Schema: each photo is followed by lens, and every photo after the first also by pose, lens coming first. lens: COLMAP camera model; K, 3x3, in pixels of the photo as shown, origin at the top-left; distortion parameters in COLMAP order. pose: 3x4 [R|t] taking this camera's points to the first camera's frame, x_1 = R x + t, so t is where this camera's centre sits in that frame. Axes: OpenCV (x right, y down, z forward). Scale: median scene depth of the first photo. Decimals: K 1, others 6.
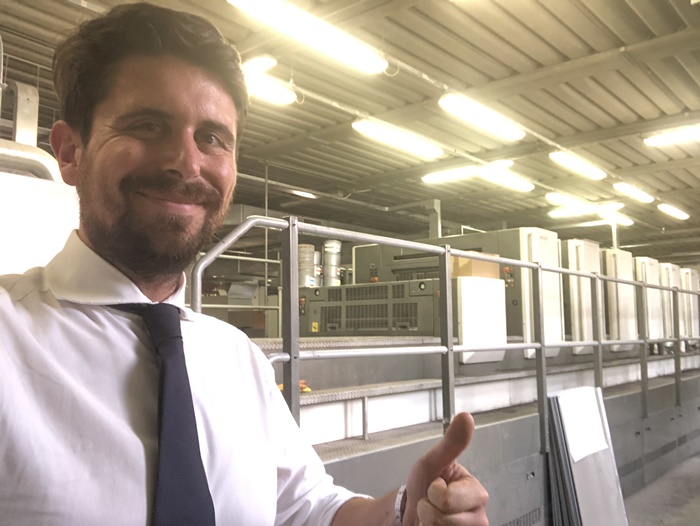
lens RADIAL K [[651.9, 0, 350.0], [0, 651.9, 263.0], [0, 0, 1]] dist [-0.001004, -0.117008]
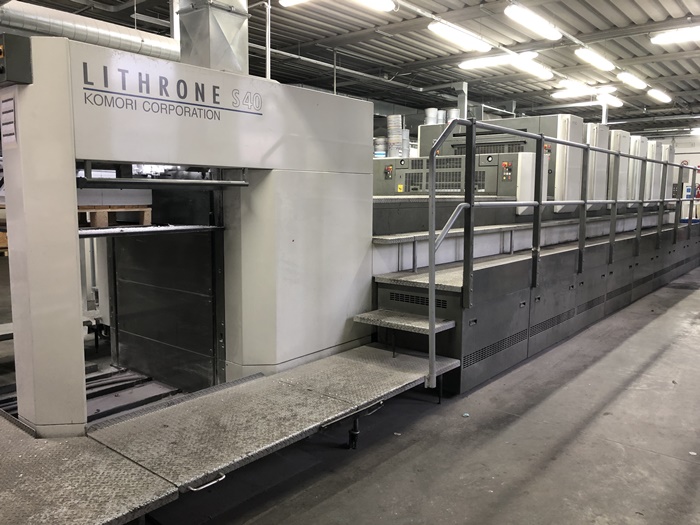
lens RADIAL K [[584.1, 0, 350.0], [0, 584.1, 262.5], [0, 0, 1]] dist [0.002269, -0.024246]
pose [[0.999509, 0.004755, 0.030983, -0.133596], [-0.011563, 0.974649, 0.223439, -0.014220], [-0.029135, -0.223687, 0.974225, -0.142952]]
